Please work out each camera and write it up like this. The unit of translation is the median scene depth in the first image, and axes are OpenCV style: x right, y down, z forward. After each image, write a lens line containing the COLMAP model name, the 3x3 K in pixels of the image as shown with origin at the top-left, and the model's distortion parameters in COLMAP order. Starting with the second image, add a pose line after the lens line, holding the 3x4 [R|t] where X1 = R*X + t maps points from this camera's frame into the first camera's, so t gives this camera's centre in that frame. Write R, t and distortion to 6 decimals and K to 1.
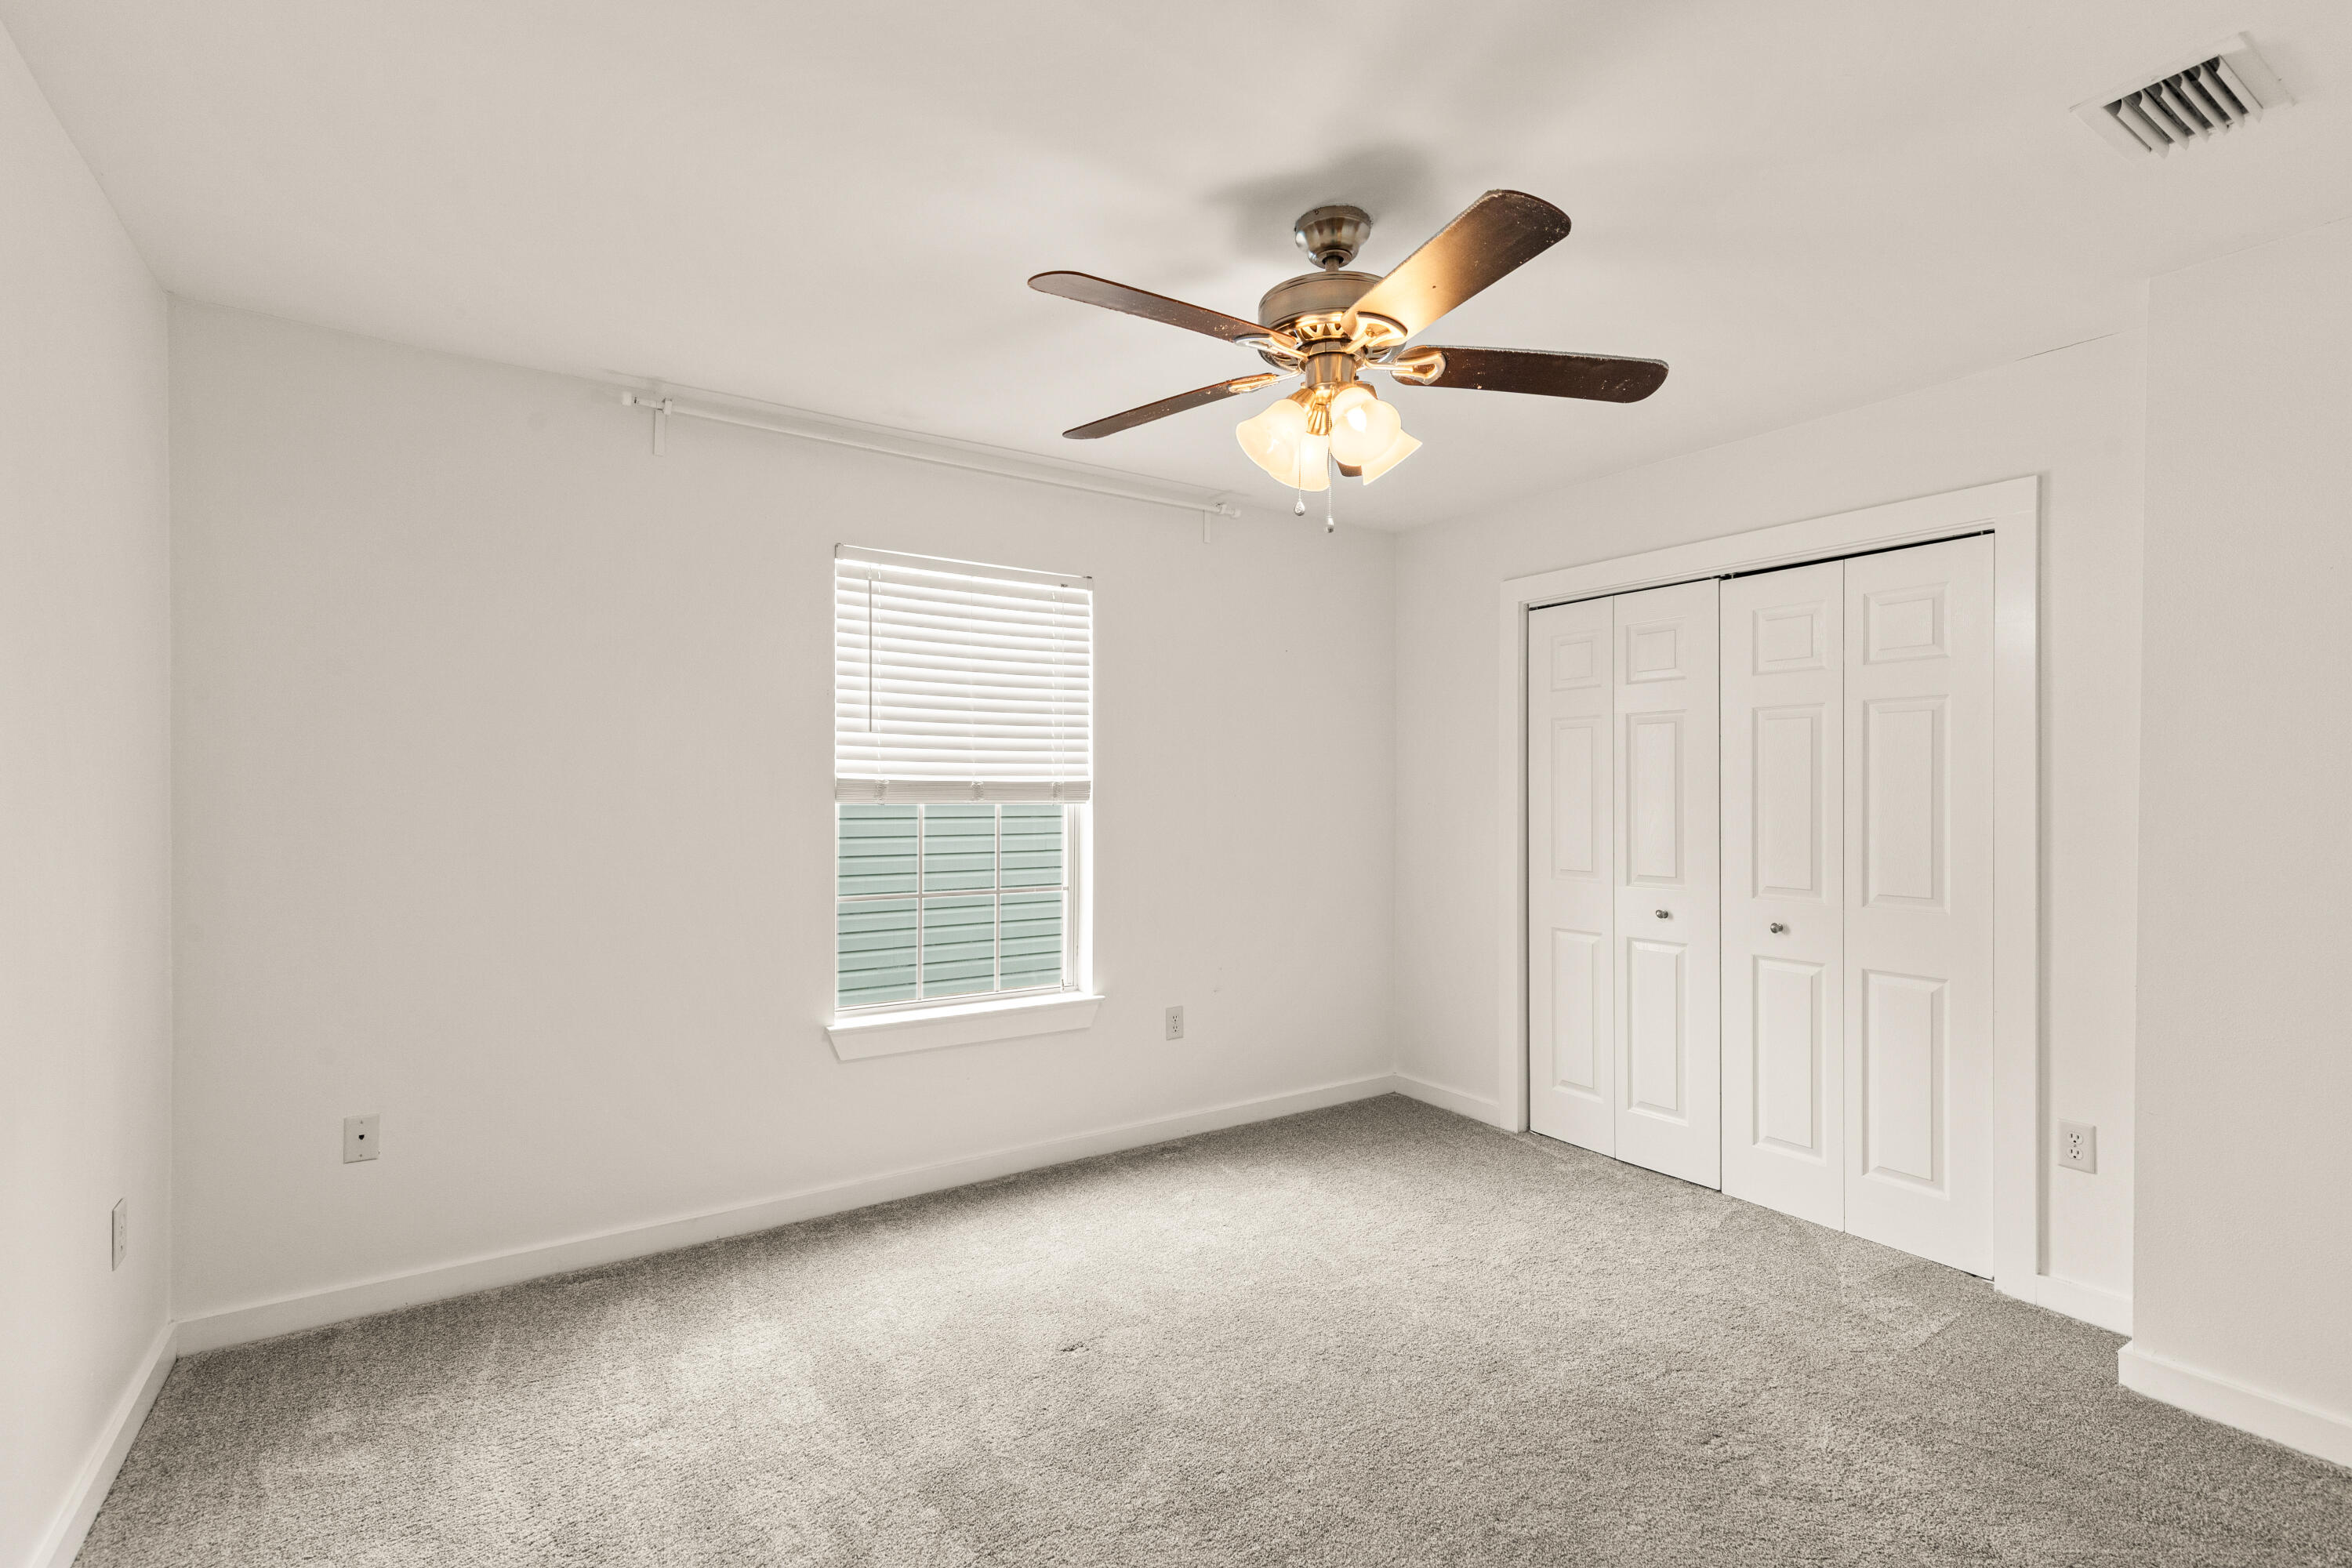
lens RADIAL K [[1070.5, 0, 1174.2], [0, 1070.5, 791.2], [0, 0, 1]] dist [0.010341, -0.001732]
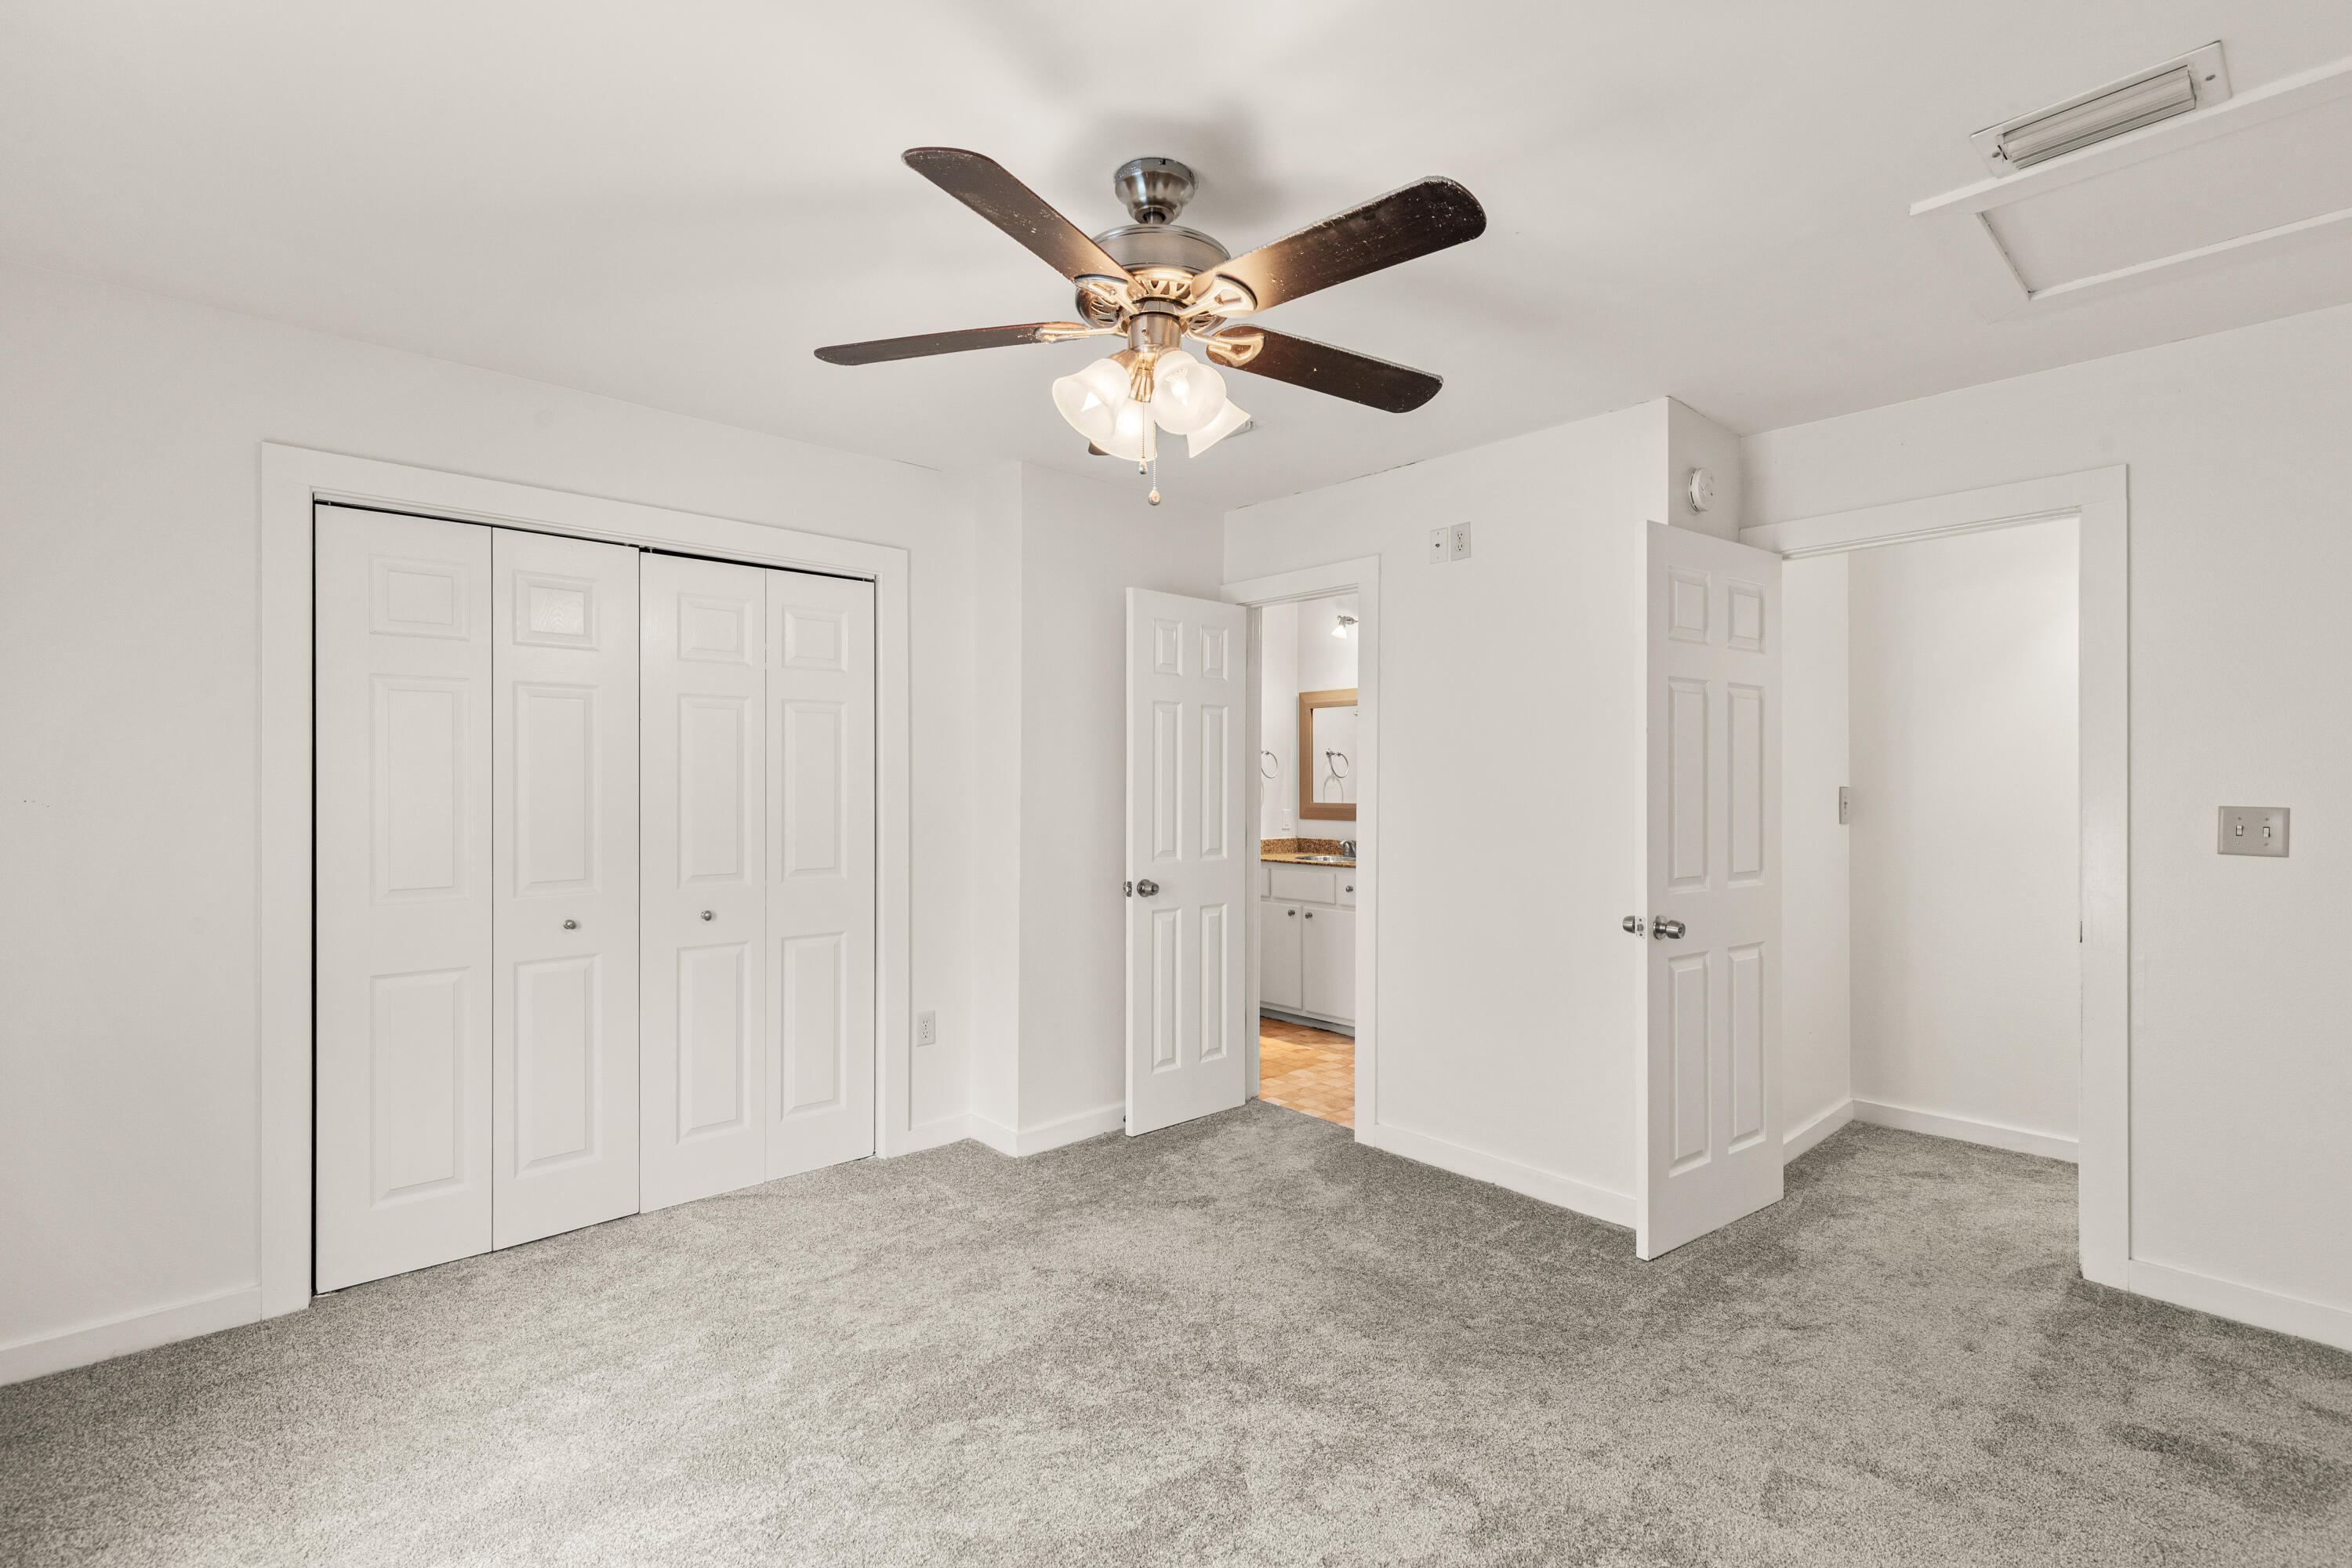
lens RADIAL K [[1070.5, 0, 1176.2], [0, 1070.5, 775.0], [0, 0, 1]] dist [0.010341, -0.001732]
pose [[-0.134549, -0.002292, 0.990904, -0.473255], [-0.002267, 0.999995, 0.002006, -0.007353], [-0.990904, -0.001976, -0.134554, 0.671777]]
